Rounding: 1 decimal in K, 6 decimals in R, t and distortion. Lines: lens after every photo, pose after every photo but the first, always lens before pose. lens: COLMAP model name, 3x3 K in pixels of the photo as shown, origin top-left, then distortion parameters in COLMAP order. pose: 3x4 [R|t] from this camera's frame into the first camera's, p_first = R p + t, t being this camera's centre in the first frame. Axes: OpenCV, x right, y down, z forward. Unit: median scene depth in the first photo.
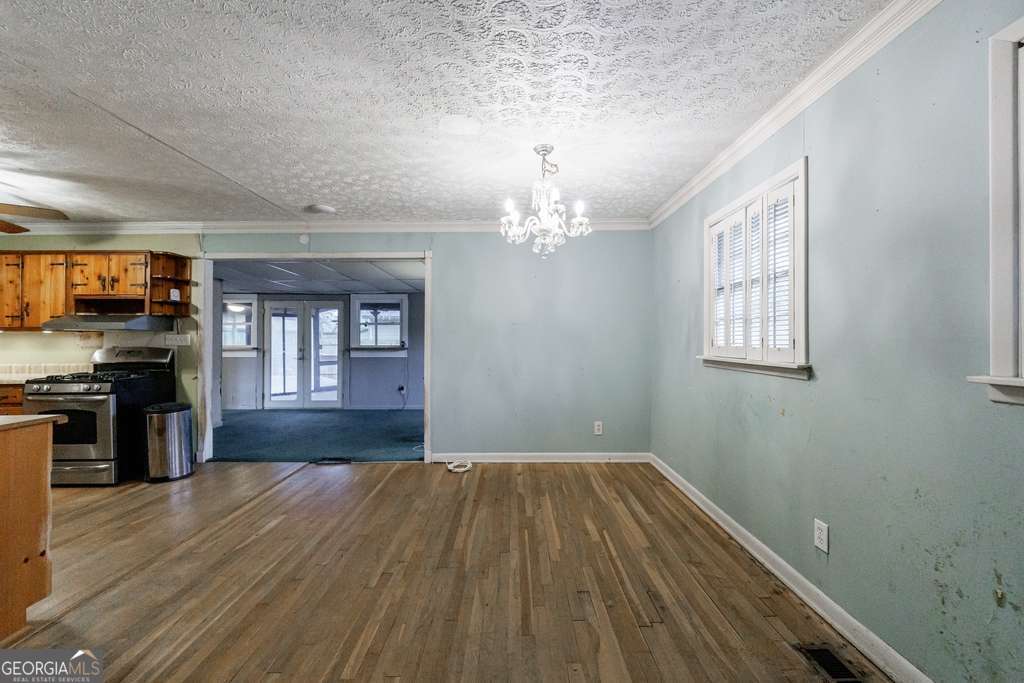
lens RADIAL K [[397.4, 0, 511.1], [0, 397.4, 338.5], [0, 0, 1]] dist [-0.003282, -0.000331]
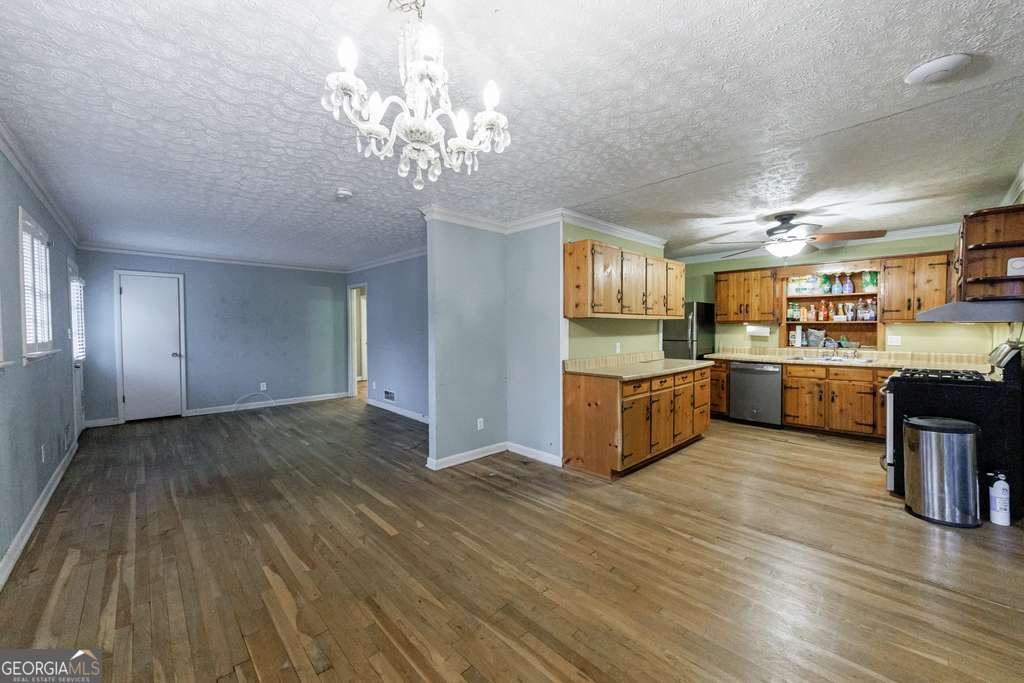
lens RADIAL K [[397.4, 0, 511.1], [0, 397.4, 338.5], [0, 0, 1]] dist [-0.003282, -0.000331]
pose [[-0.723273, 0.023981, -0.690146, 0.233692], [0.007775, 0.999616, 0.026586, -0.014930], [0.690518, 0.013863, -0.723182, 0.963318]]
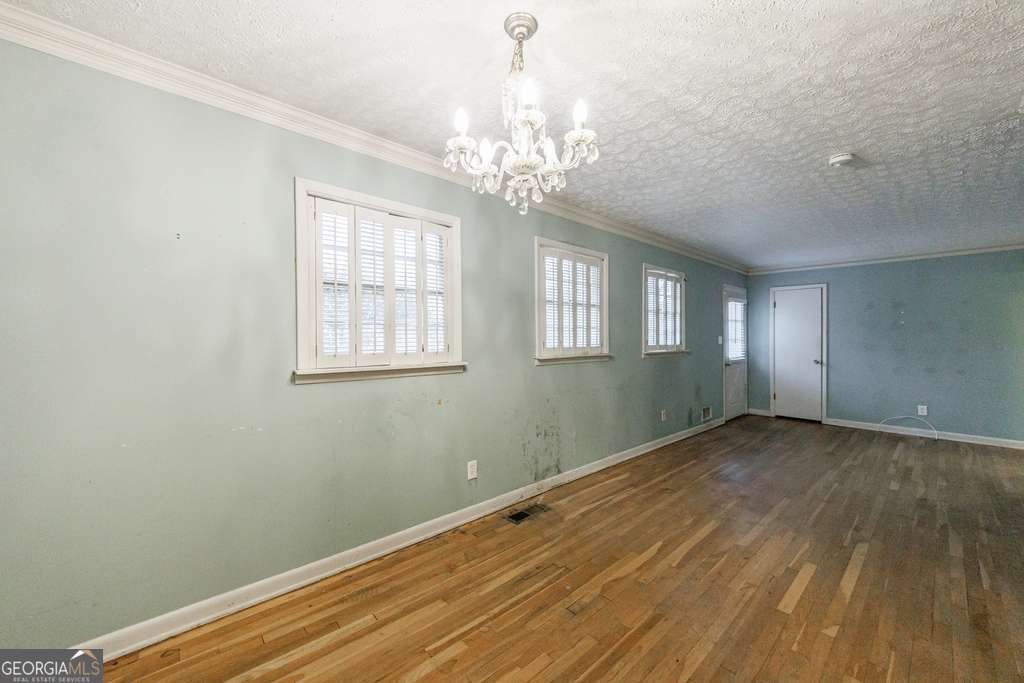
lens RADIAL K [[397.4, 0, 511.1], [0, 397.4, 338.5], [0, 0, 1]] dist [-0.003282, -0.000331]
pose [[-0.677875, -0.001717, 0.735175, -0.225092], [-0.003894, 0.999992, -0.001255, -0.008936], [-0.735167, -0.003713, -0.677876, 0.938292]]
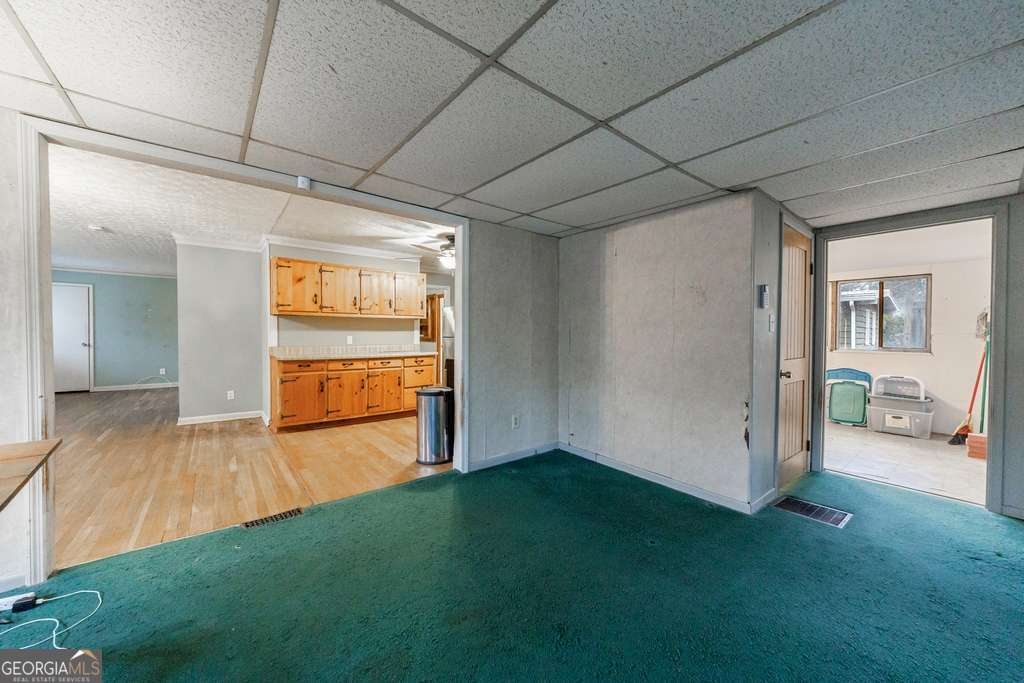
lens RADIAL K [[373.1, 0, 508.6], [0, 373.1, 337.9], [0, 0, 1]] dist [-0.008390, 0.000029]
pose [[-0.778292, 0.008683, -0.627843, -0.398027], [0.002361, 0.999938, 0.010902, 0.026147], [0.627899, 0.007003, -0.778264, 1.829492]]
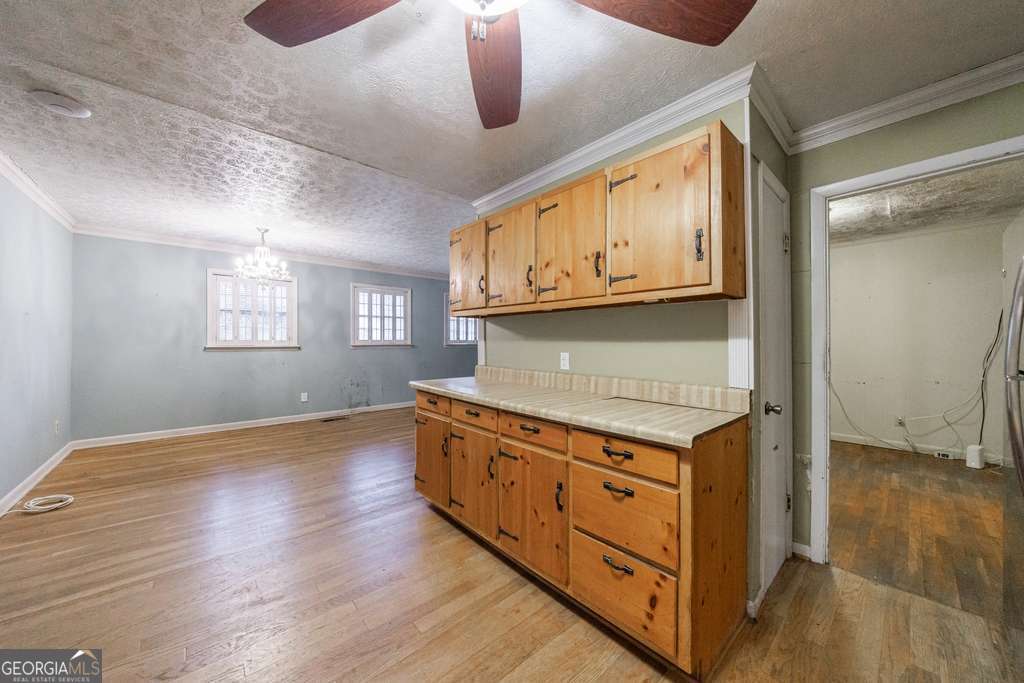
lens RADIAL K [[370.6, 0, 510.0], [0, 370.6, 337.1], [0, 0, 1]] dist [0.000097, 0.000000]
pose [[-0.655848, 0.004129, 0.754881, -1.259473], [-0.006537, 0.999916, -0.011148, 0.012927], [-0.754864, -0.012246, -0.655767, 0.831955]]
